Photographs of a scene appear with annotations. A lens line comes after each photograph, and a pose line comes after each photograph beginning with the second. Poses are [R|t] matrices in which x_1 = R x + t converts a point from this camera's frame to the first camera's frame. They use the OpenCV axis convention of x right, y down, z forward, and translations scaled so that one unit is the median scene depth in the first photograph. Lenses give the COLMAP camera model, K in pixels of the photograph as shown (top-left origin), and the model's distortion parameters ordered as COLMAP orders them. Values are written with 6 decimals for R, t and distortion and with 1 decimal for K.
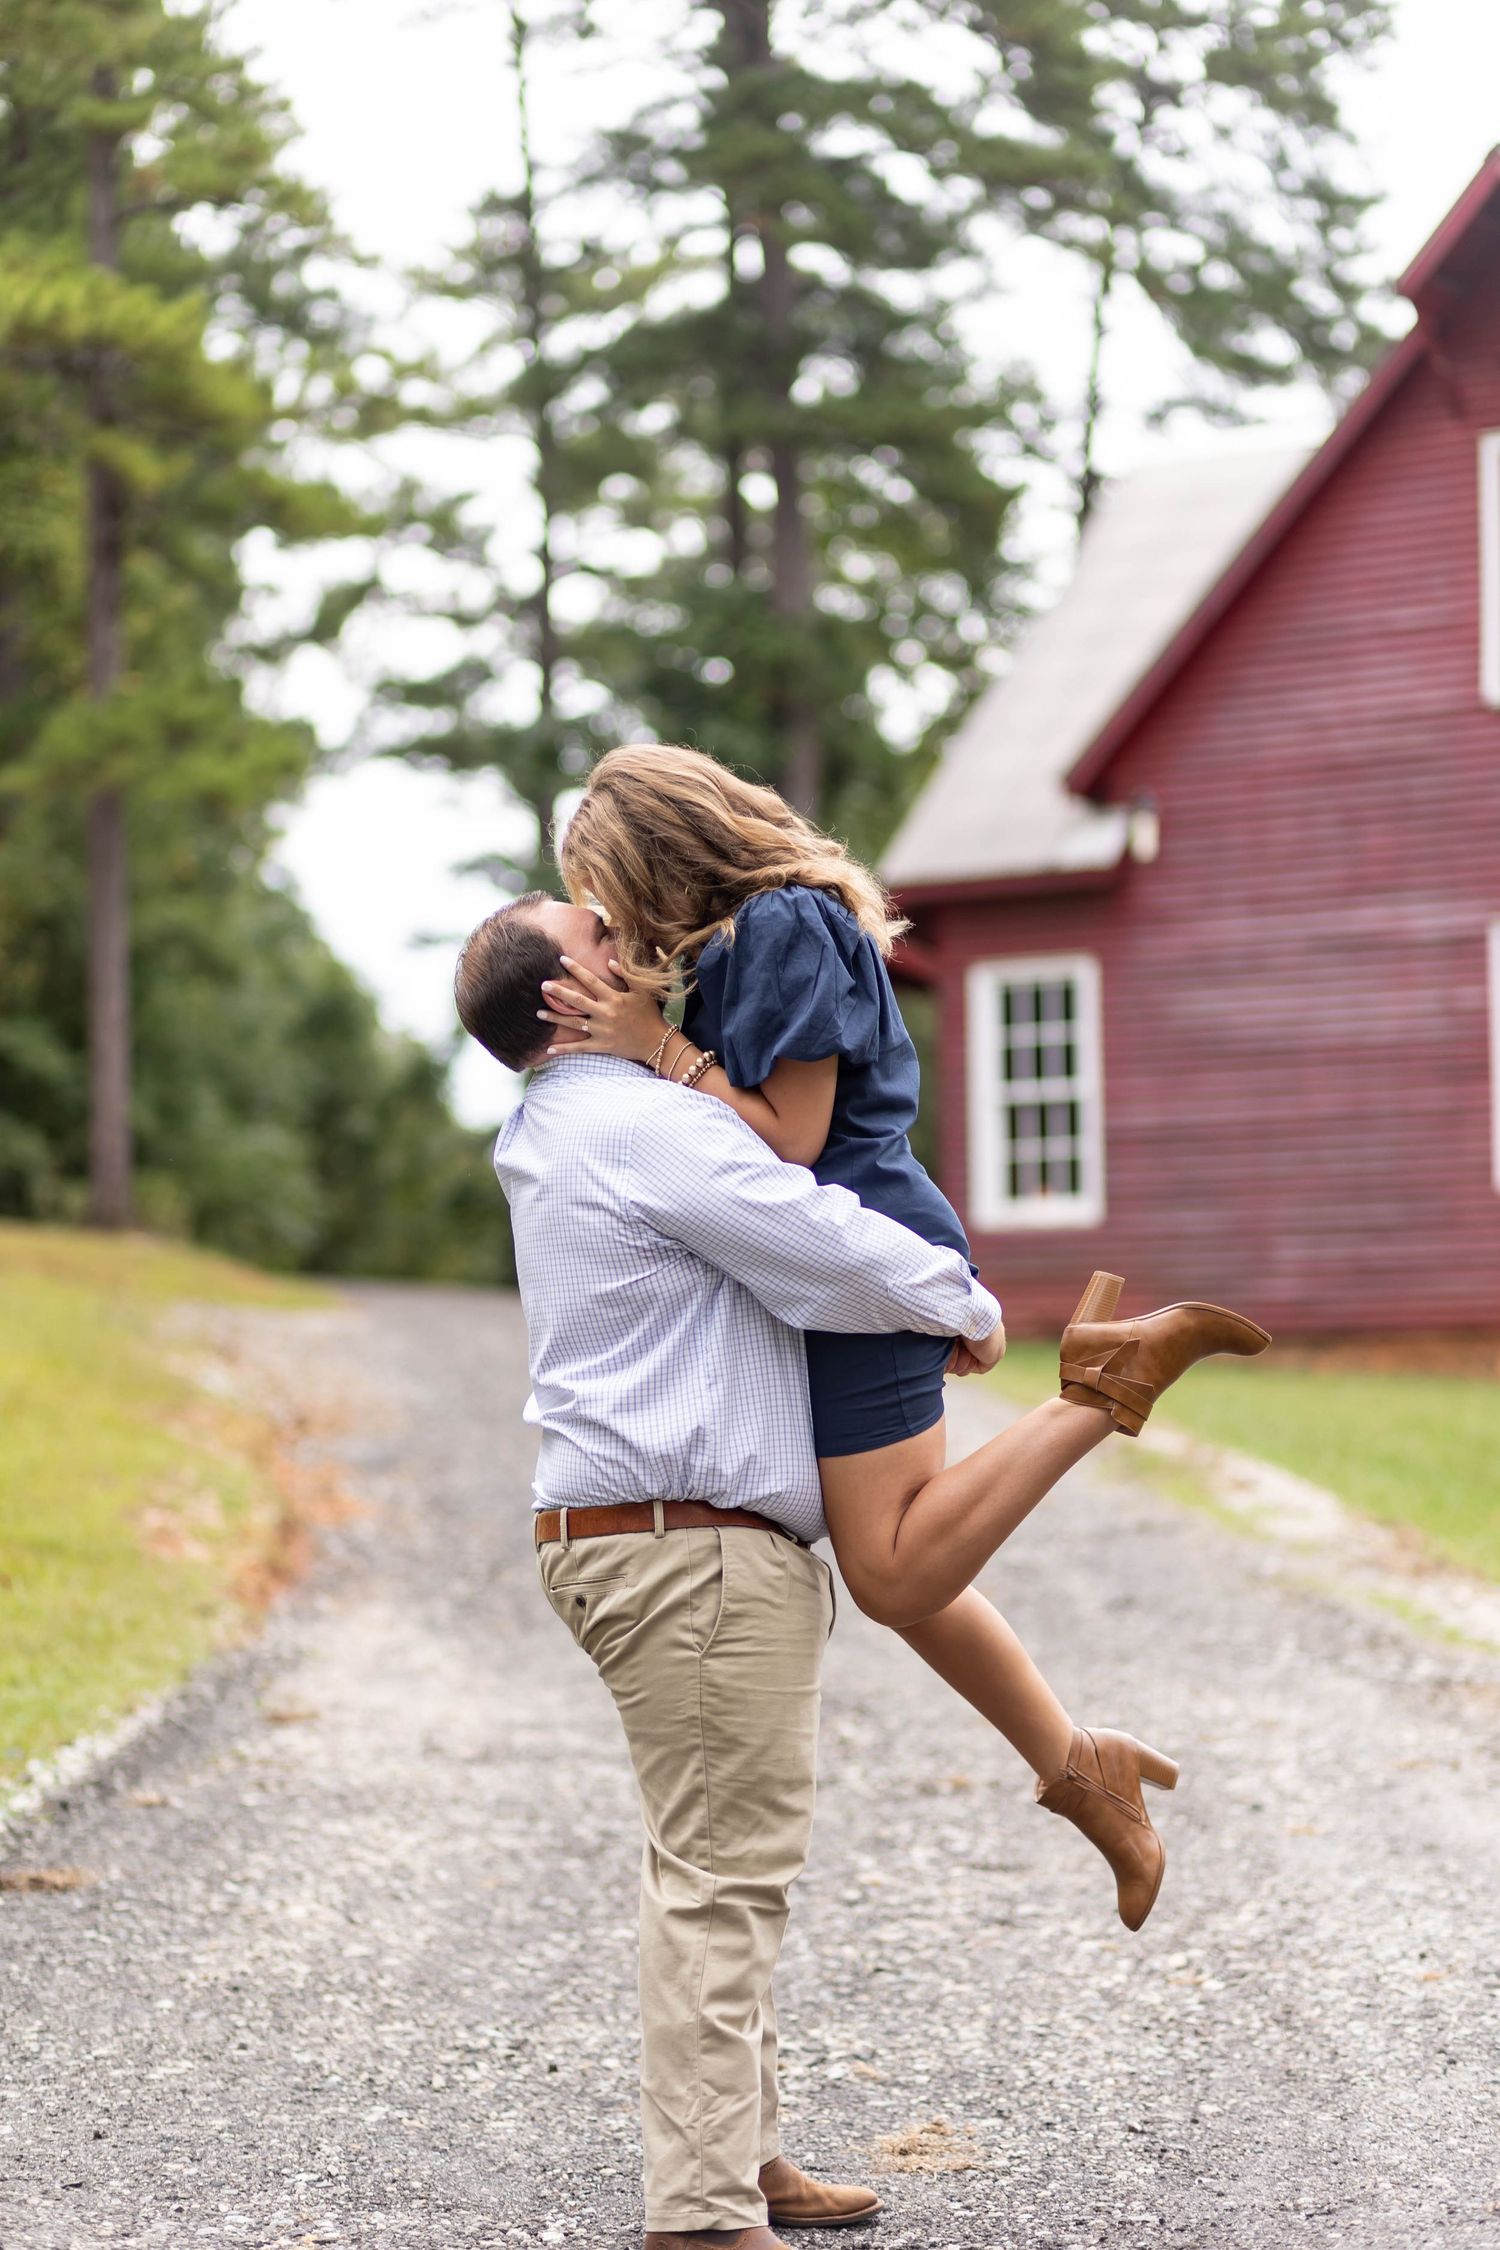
lens RADIAL K [[6384.4, 0, 753.6], [0, 6384.4, 1123.1], [0, 0, 1]] dist [0.210829, 0.000000]
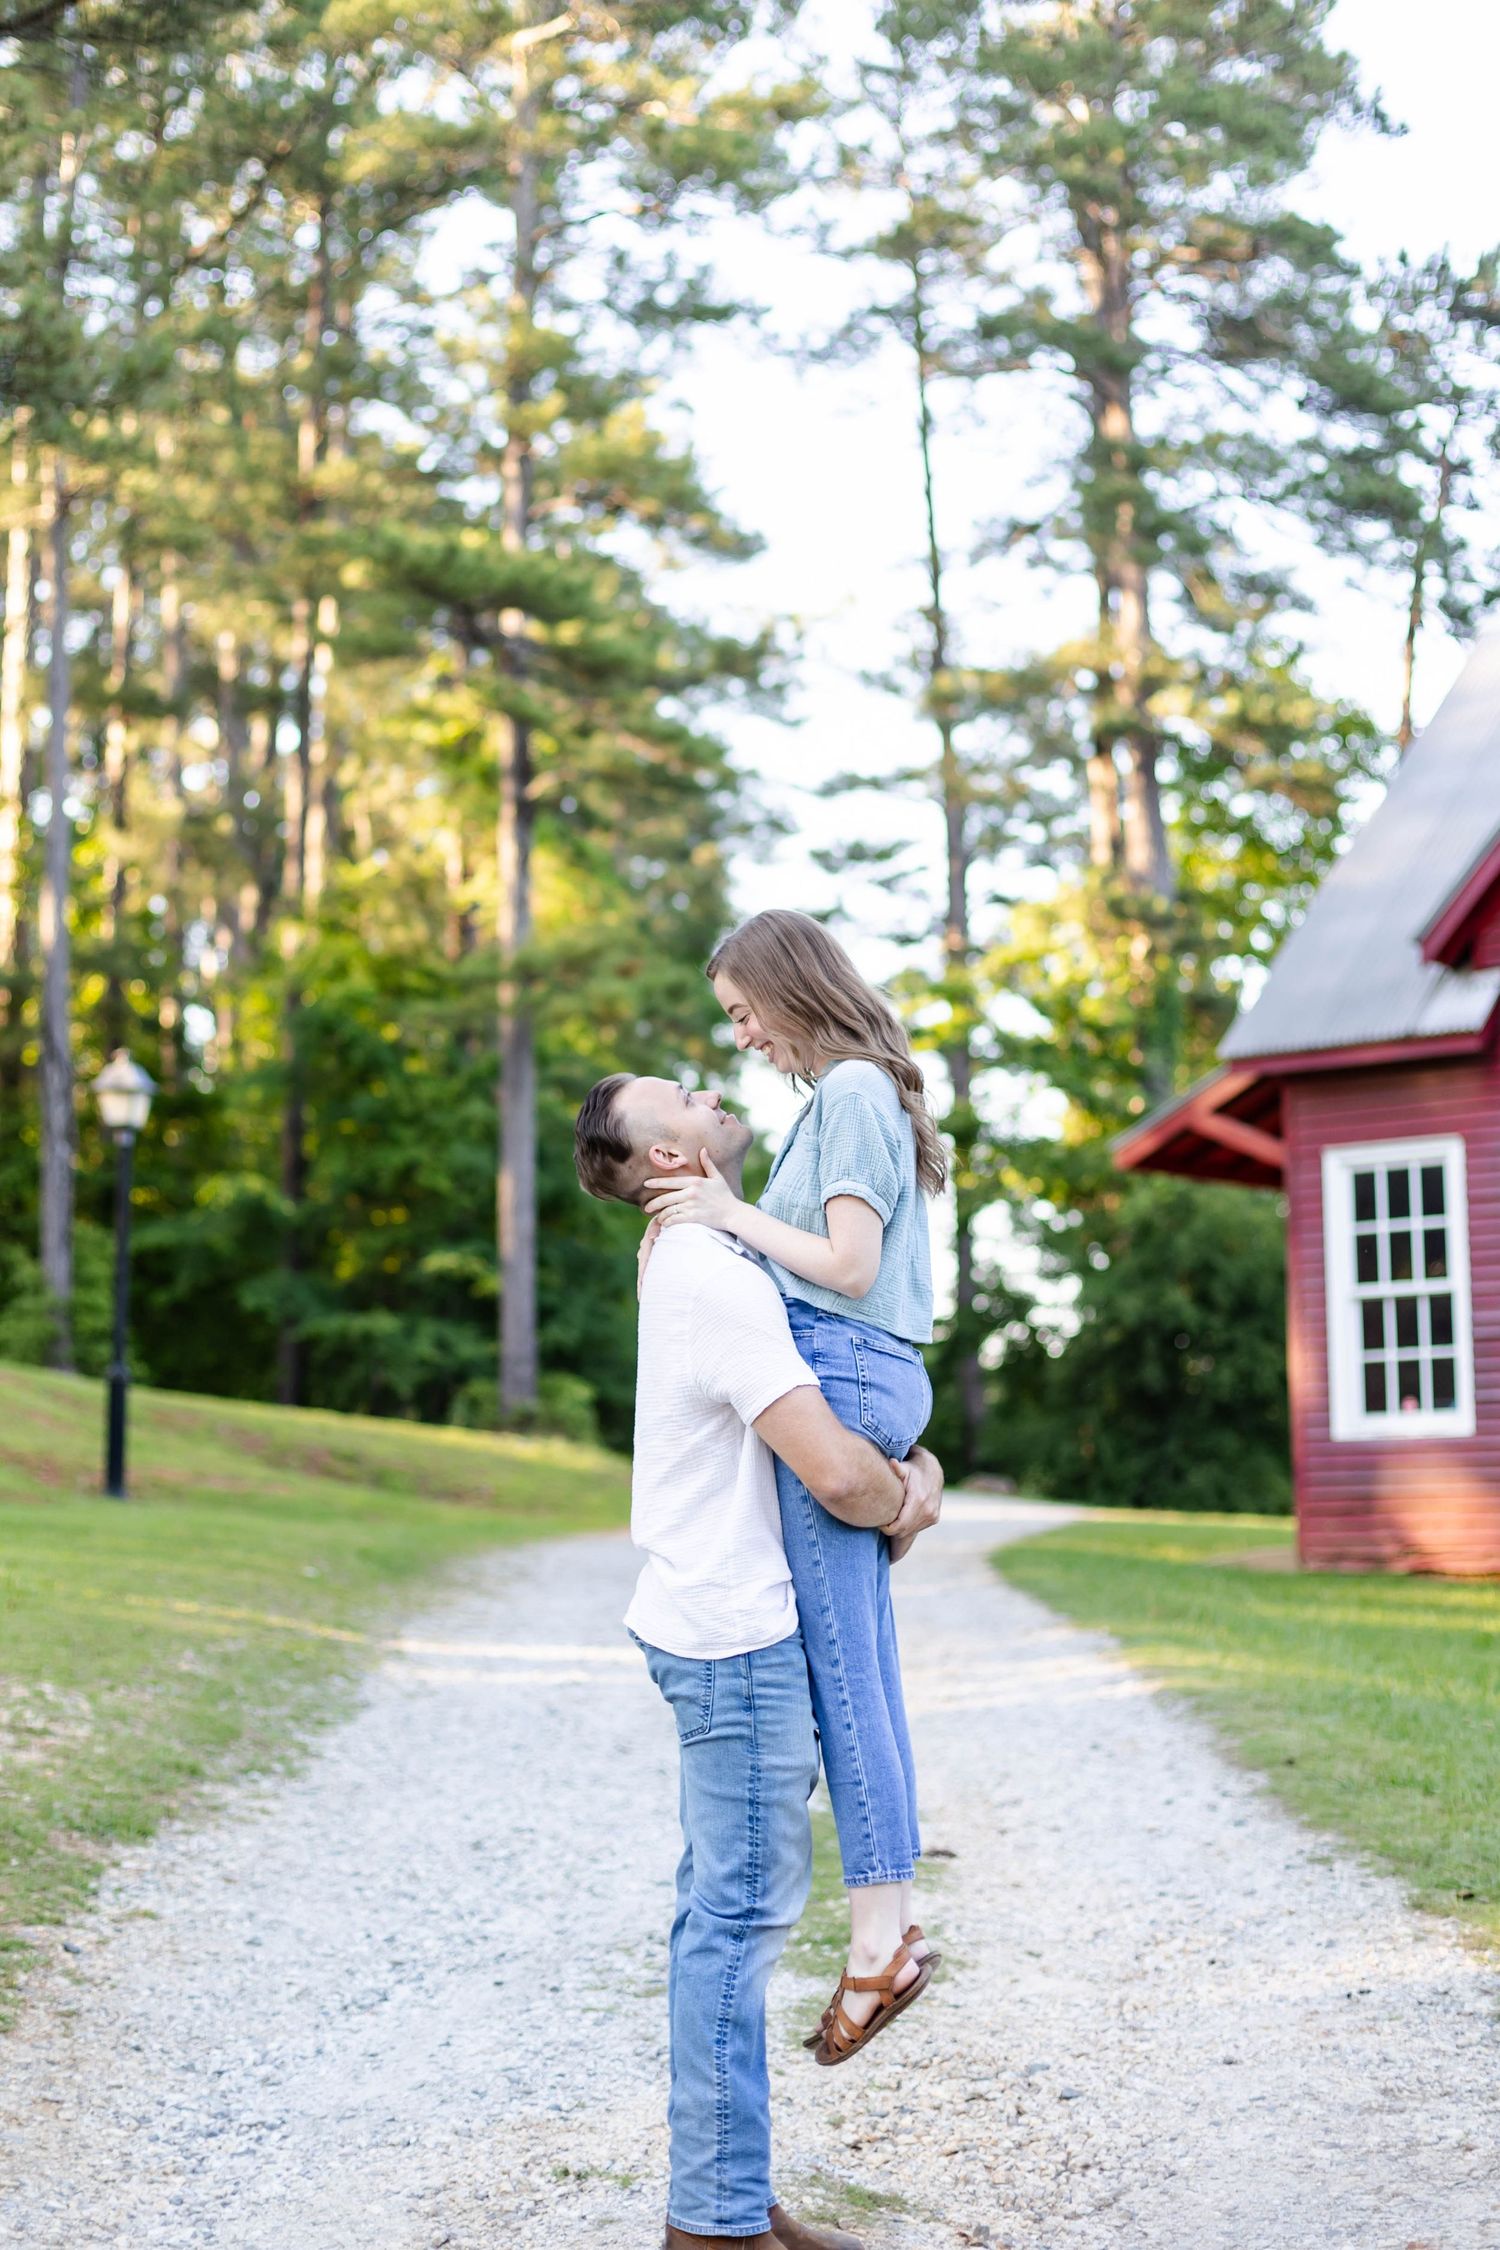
lens RADIAL K [[3429.7, 0, 759.9], [0, 3429.7, 1111.2], [0, 0, 1]] dist [-0.044863, 0.000000]
pose [[0.992823, -0.007738, -0.119340, 0.012814], [-0.000009, 0.997900, -0.064772, 0.001153], [0.119590, 0.064308, 0.990738, 0.504201]]
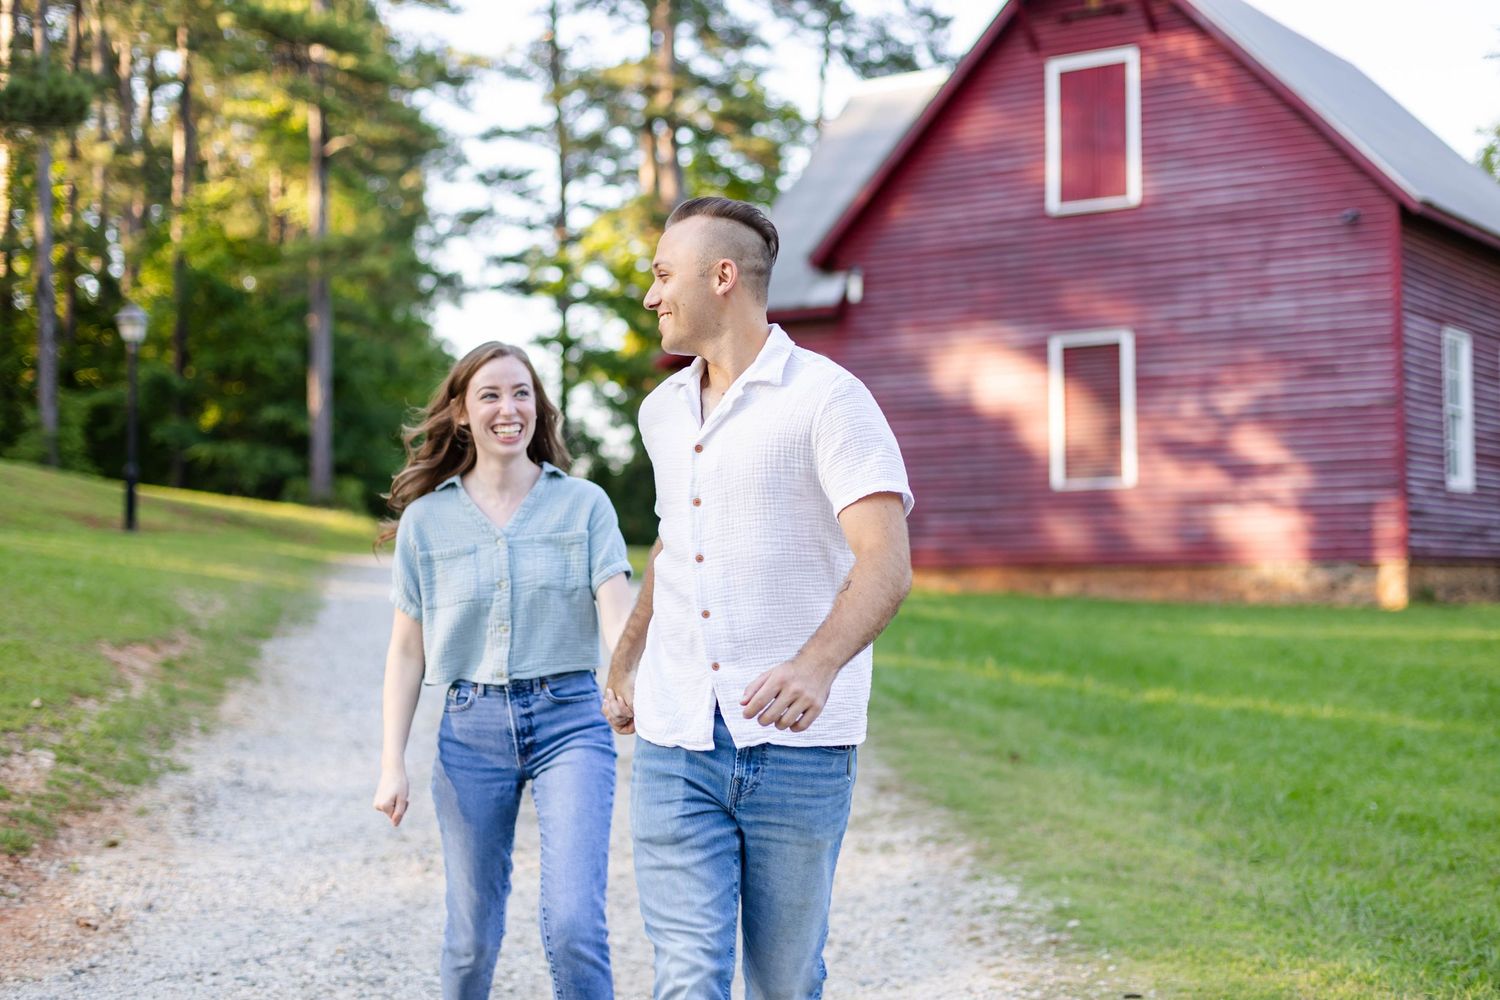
lens RADIAL K [[2286.5, 0, 743.4], [0, 2286.5, 501.7], [0, 0, 1]] dist [-0.044863, 0.000000]
pose [[0.999668, 0.007212, 0.024733, 0.014339], [-0.007571, 0.999867, 0.014454, 0.005357], [-0.024625, -0.014637, 0.999590, 0.350262]]
